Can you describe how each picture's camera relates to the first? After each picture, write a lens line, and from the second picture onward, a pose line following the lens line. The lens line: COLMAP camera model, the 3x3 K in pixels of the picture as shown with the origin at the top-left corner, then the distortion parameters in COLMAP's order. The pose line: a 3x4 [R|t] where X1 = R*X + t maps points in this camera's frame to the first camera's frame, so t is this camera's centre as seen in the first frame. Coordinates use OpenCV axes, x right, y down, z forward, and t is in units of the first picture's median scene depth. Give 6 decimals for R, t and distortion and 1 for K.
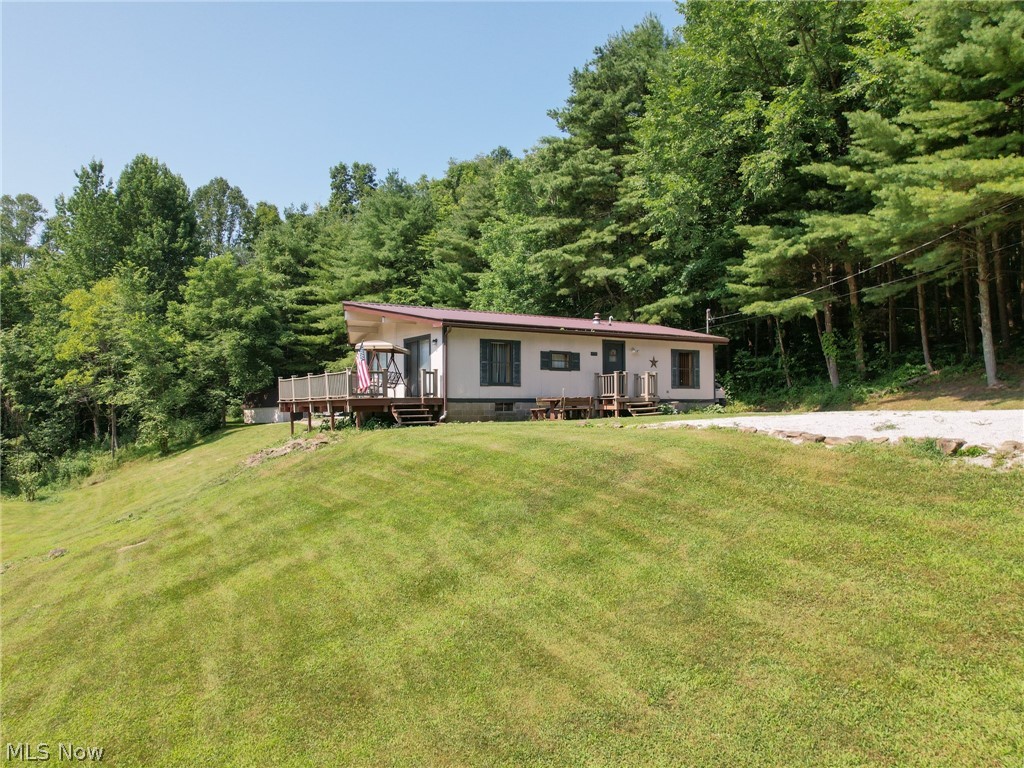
lens RADIAL K [[720.9, 0, 513.3], [0, 720.9, 383.9], [0, 0, 1]] dist [-0.061867, 0.046533]
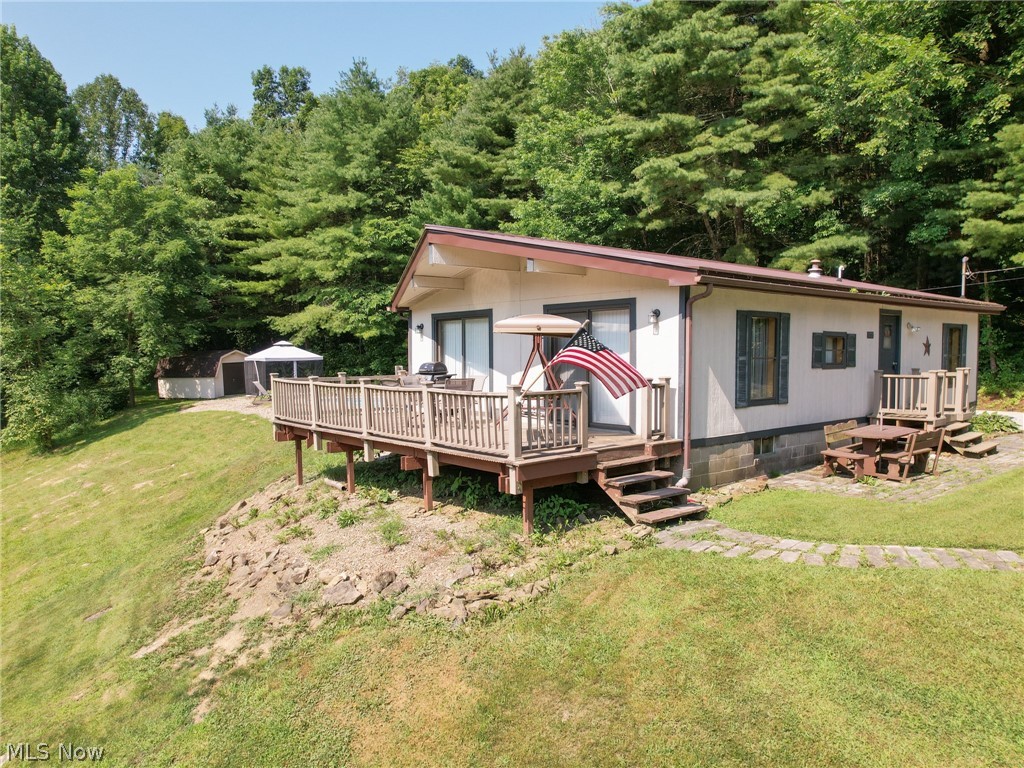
lens RADIAL K [[720.9, 0, 517.1], [0, 720.9, 387.9], [0, 0, 1]] dist [-0.061867, 0.046533]
pose [[0.991842, -0.006901, 0.127288, -0.106836], [-0.003845, 0.996460, 0.083980, -0.021479], [-0.127417, -0.083785, 0.988304, 0.229229]]
